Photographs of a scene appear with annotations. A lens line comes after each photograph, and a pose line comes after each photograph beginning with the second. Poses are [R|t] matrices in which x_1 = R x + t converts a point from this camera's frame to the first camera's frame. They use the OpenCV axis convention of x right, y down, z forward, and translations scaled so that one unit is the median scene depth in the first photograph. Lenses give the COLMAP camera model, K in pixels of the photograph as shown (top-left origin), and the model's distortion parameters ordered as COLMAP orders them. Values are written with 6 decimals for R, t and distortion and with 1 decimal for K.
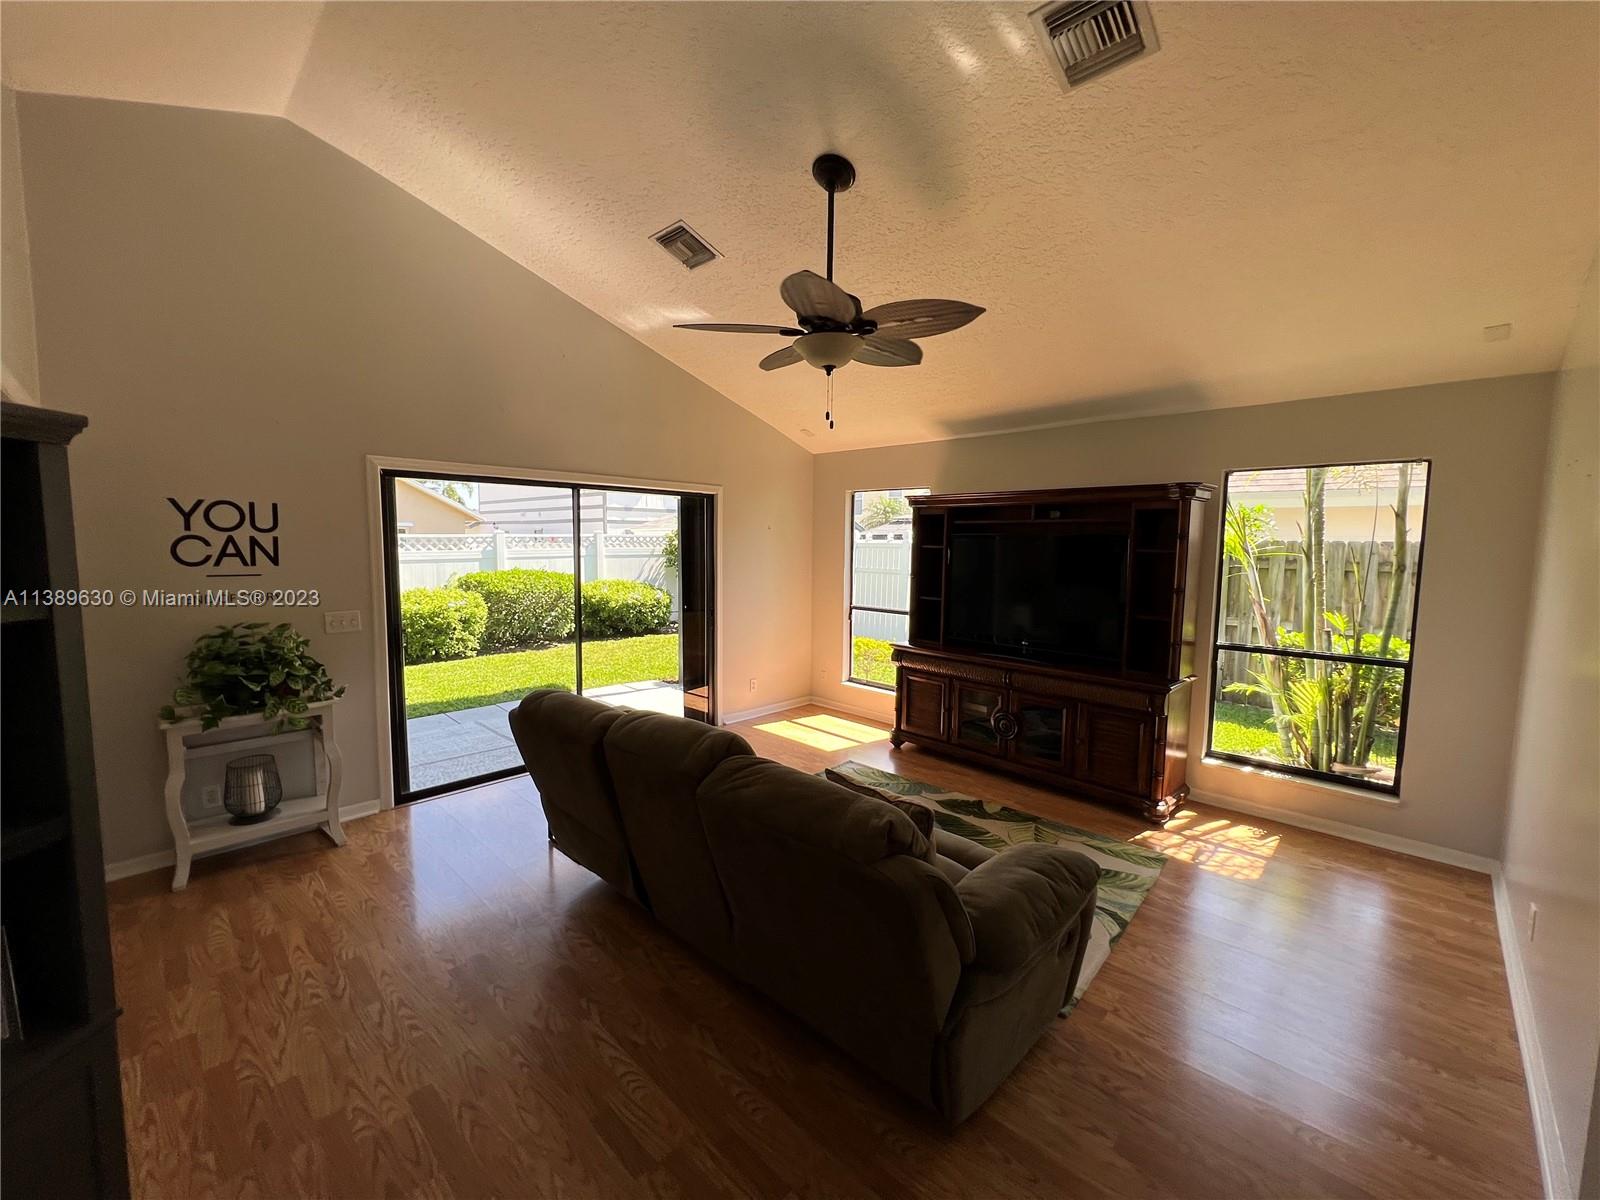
lens RADIAL K [[642.9, 0, 801.5], [0, 642.9, 597.1], [0, 0, 1]] dist [-0.004151, 0.000696]
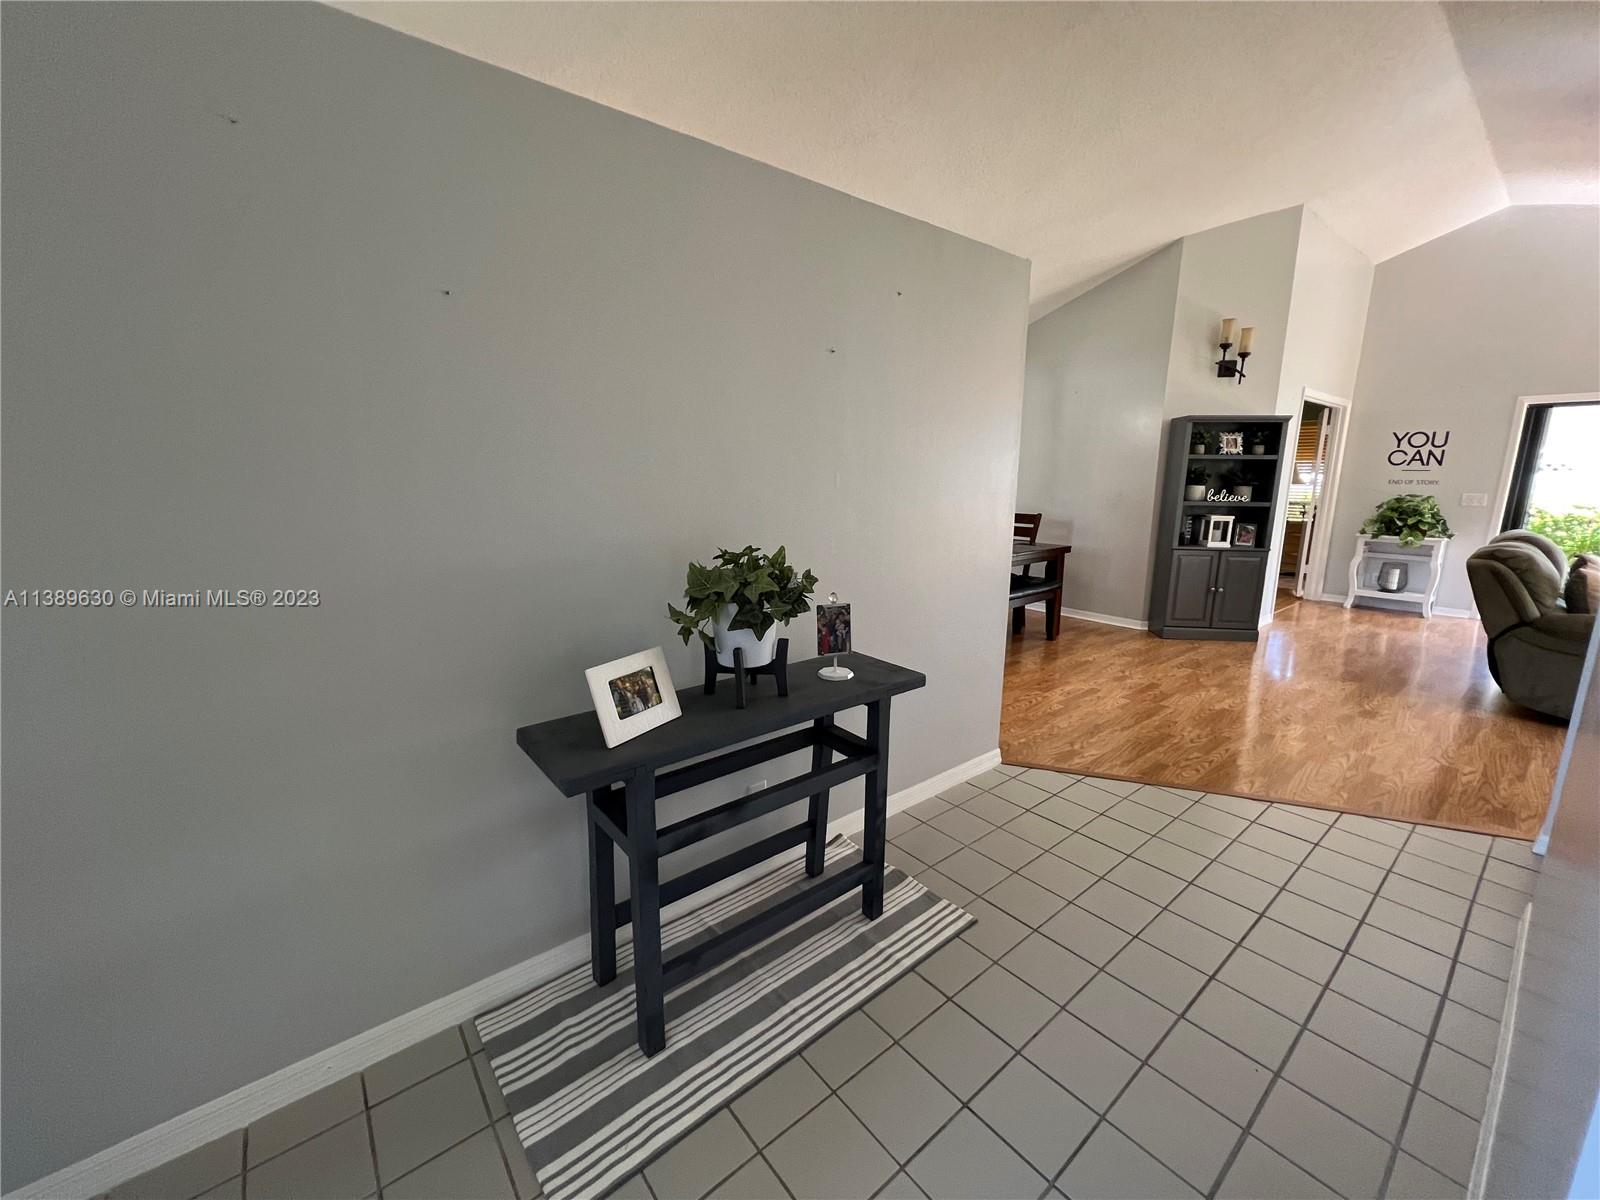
lens RADIAL K [[642.9, 0, 799.6], [0, 642.9, 596.6], [0, 0, 1]] dist [-0.004151, 0.000696]
pose [[-0.111726, 0.186165, -0.976146, 1.335959], [-0.088443, 0.976535, 0.196362, 0.126948], [0.989796, 0.108272, -0.092639, -0.657485]]
